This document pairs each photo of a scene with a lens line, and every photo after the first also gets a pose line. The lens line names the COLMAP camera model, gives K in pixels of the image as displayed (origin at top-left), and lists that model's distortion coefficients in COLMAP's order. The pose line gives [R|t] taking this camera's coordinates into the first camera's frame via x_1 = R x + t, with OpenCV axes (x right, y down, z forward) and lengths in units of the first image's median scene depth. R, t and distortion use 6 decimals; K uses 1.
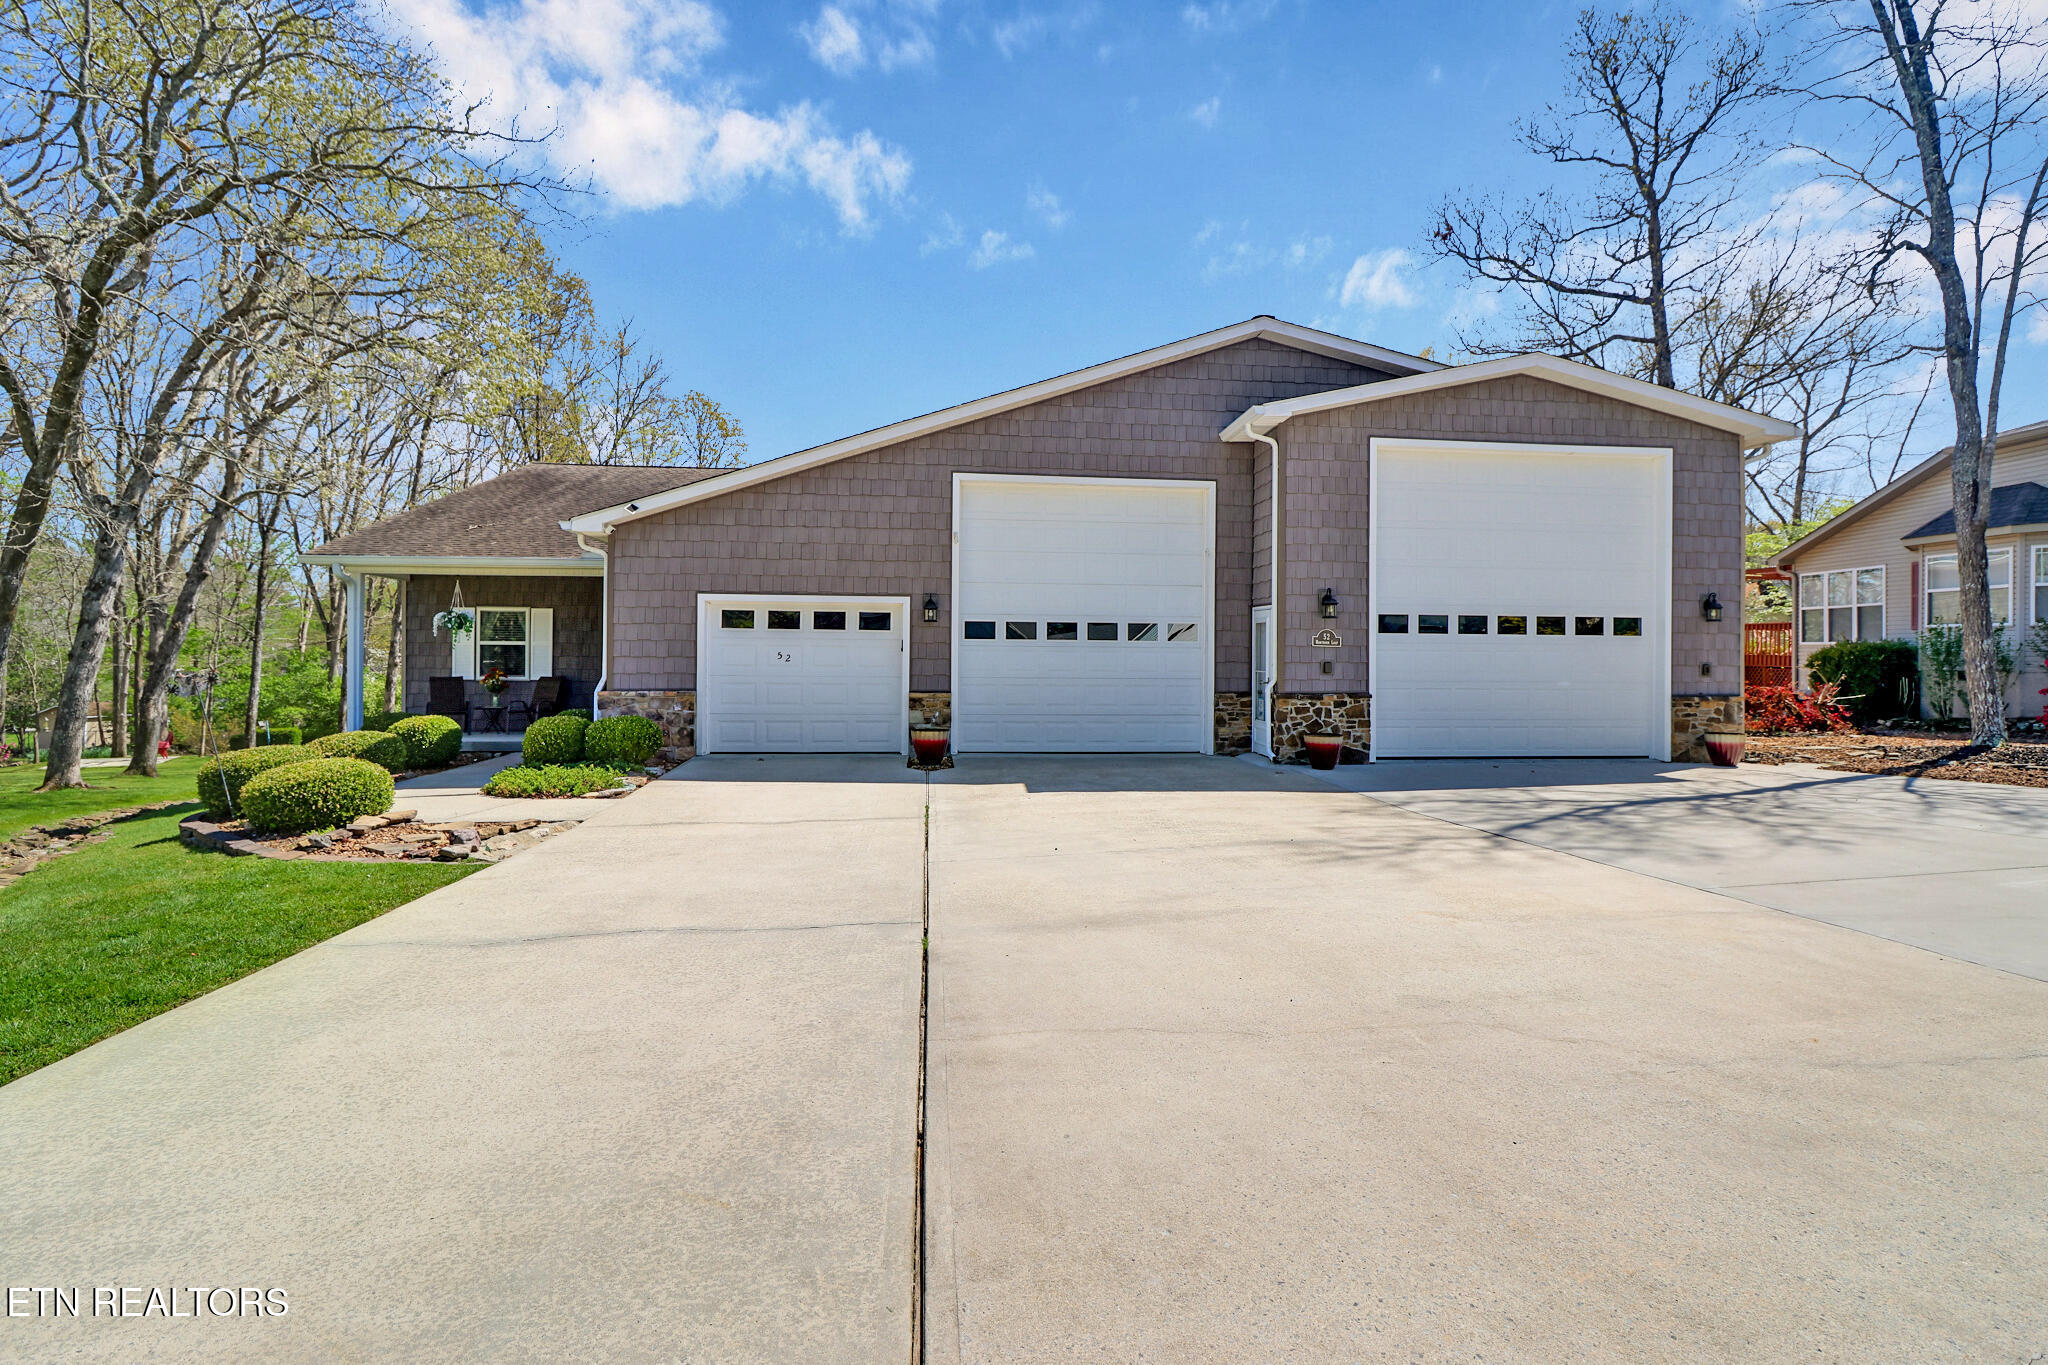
lens RADIAL K [[998.6, 0, 1031.1], [0, 998.6, 641.6], [0, 0, 1]] dist [-0.000693, -0.011152]
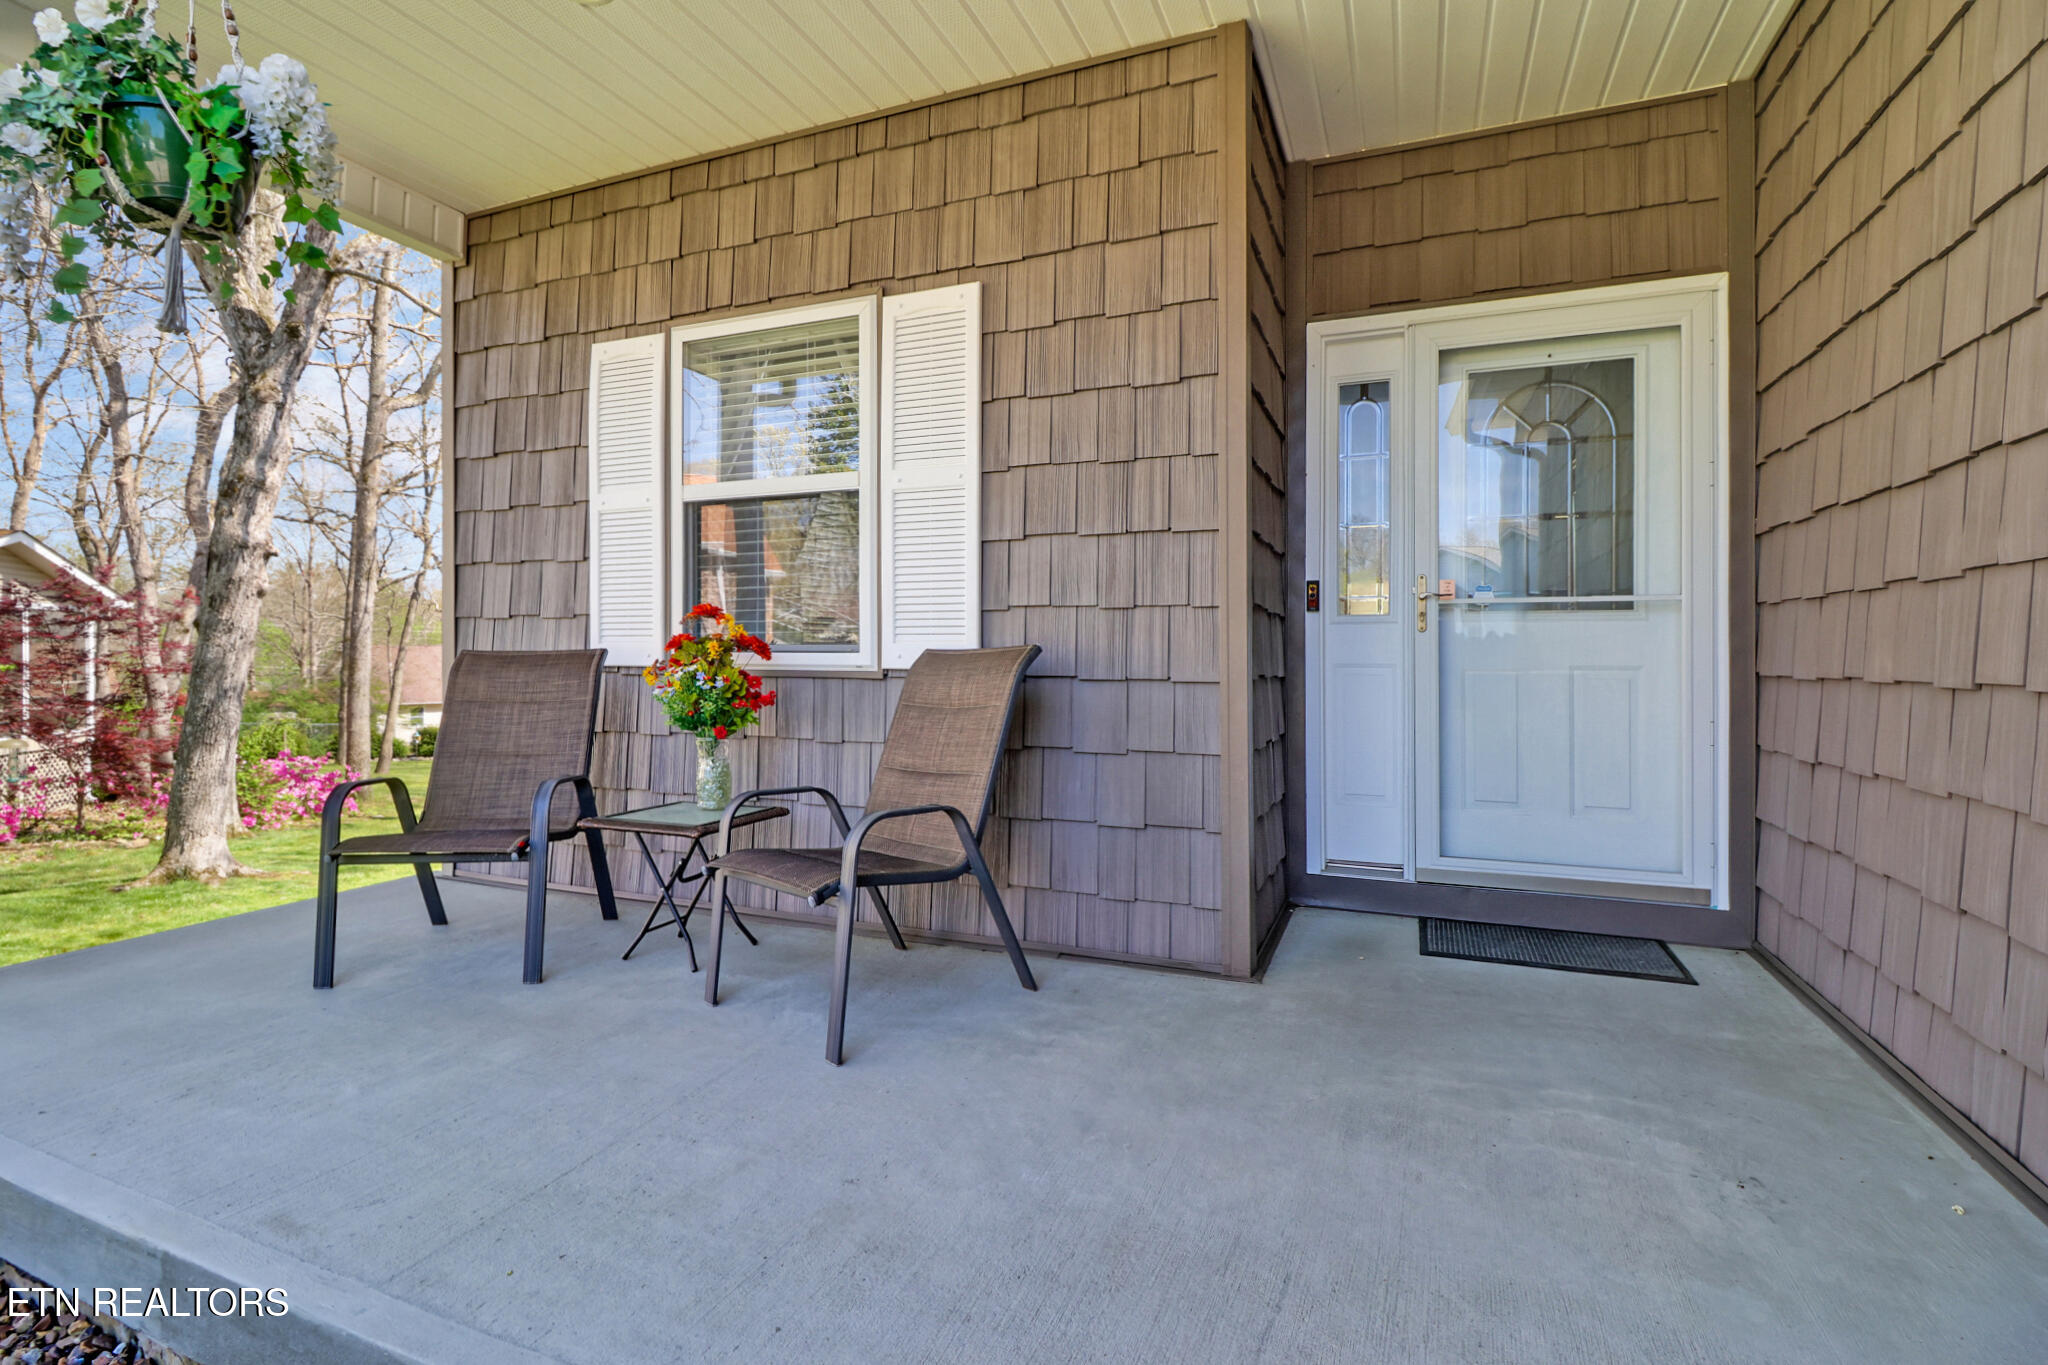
lens RADIAL K [[954.0, 0, 1030.9], [0, 954.0, 663.9], [0, 0, 1]] dist [0.000953, -0.008926]
pose [[0.880256, -0.000734, -0.474499, -0.502641], [0.008173, 0.999874, 0.013614, 0.045208], [0.474429, -0.015862, 0.880151, 1.099927]]
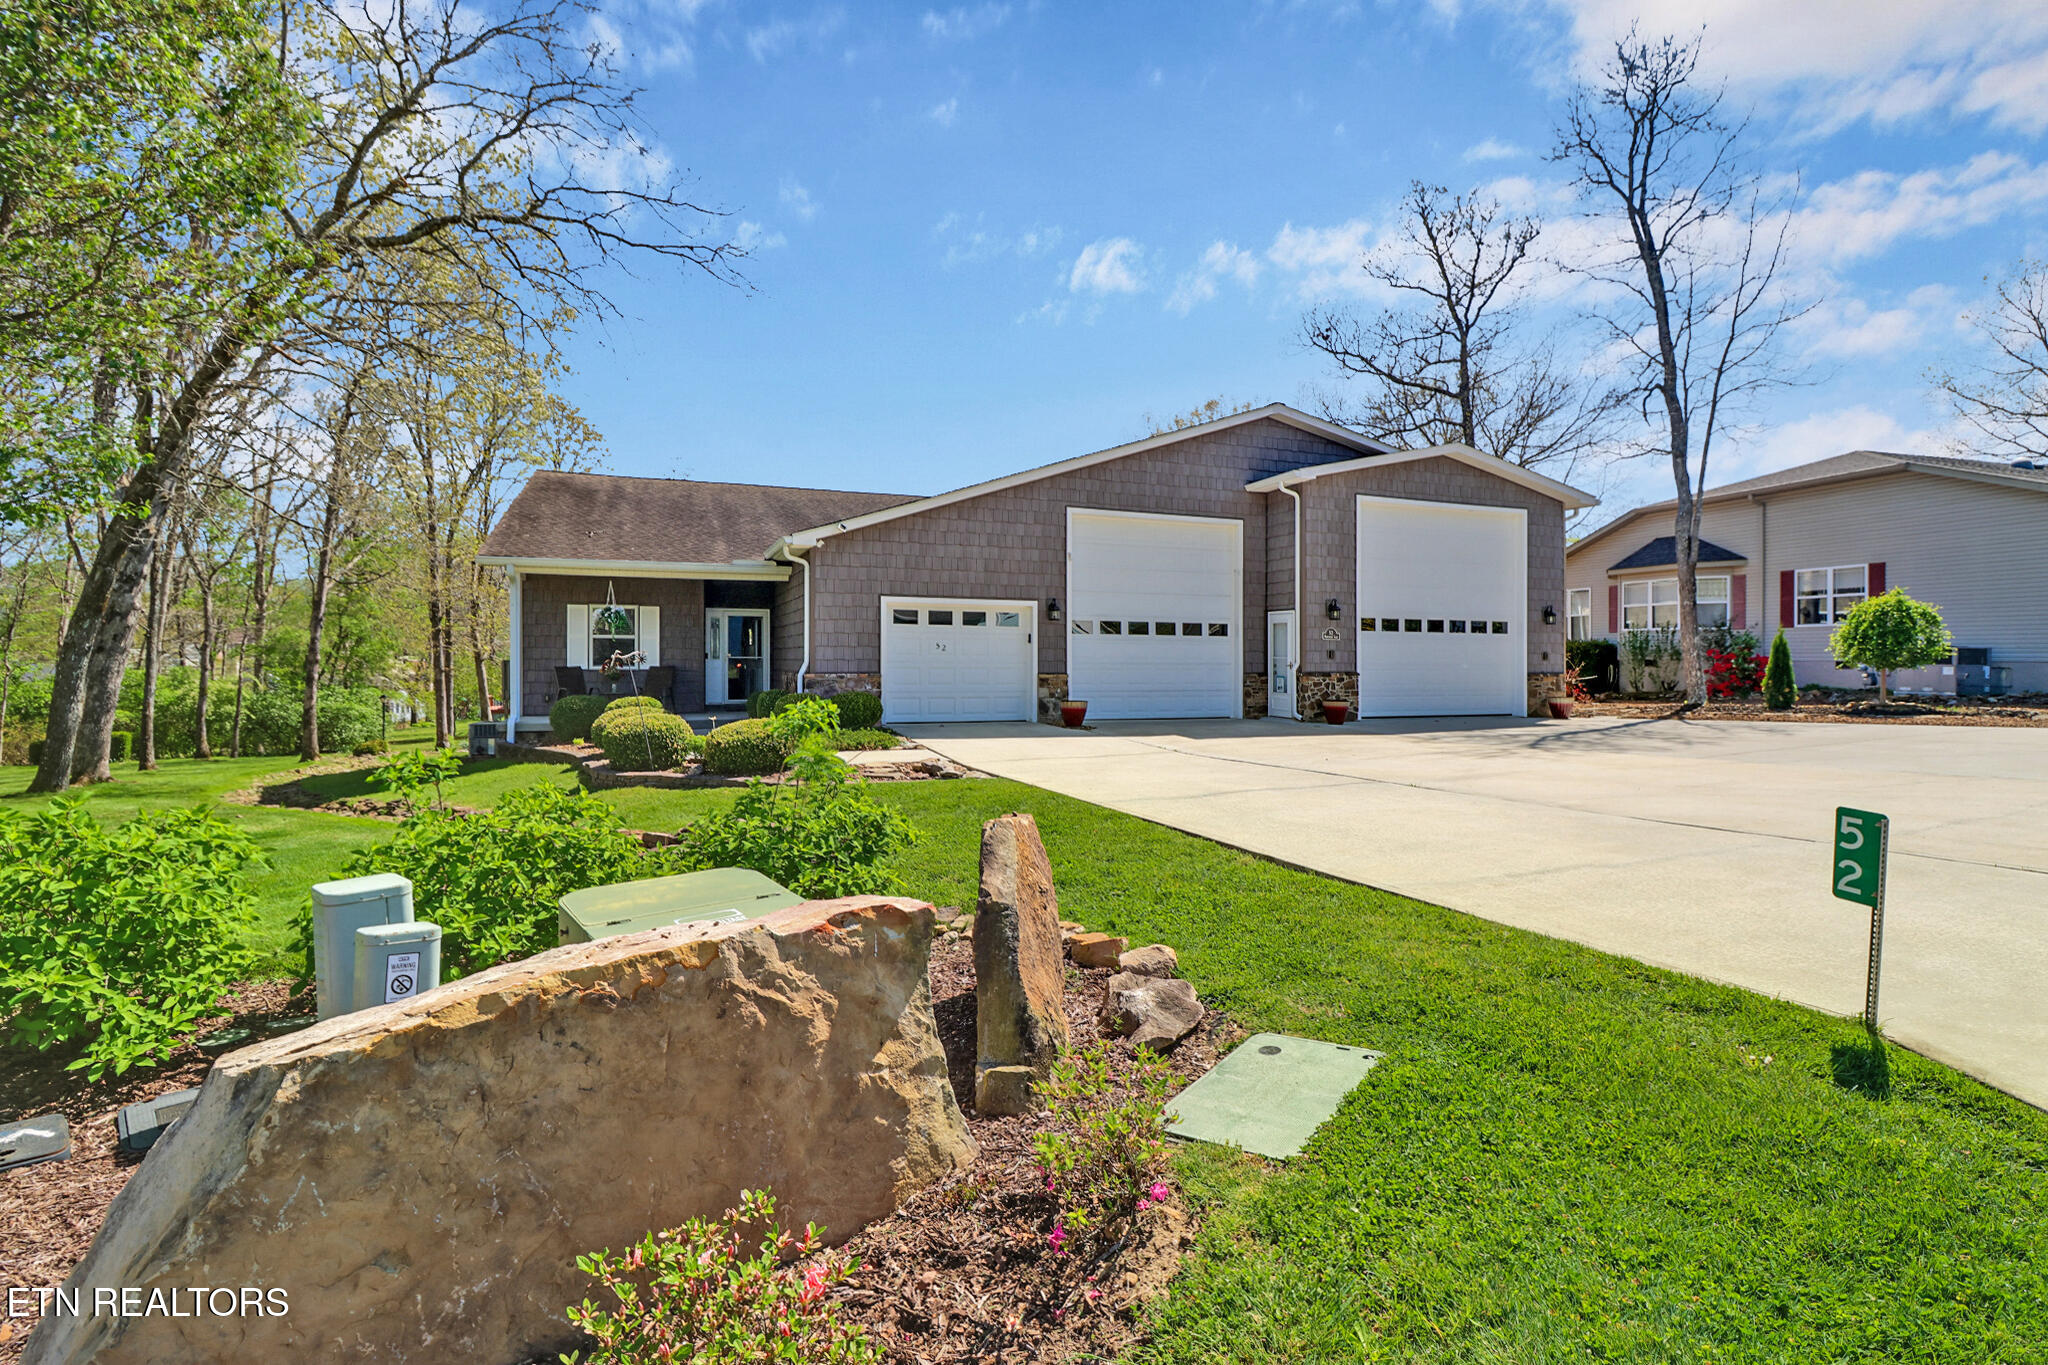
lens RADIAL K [[940.2, 0, 1029.9], [0, 940.2, 646.1], [0, 0, 1]] dist [-0.001452, -0.009225]
pose [[0.968038, 0.001617, 0.250798, -0.439682], [-0.001886, 0.999998, 0.000833, 0.013156], [-0.250796, -0.001280, 0.968039, -0.187201]]
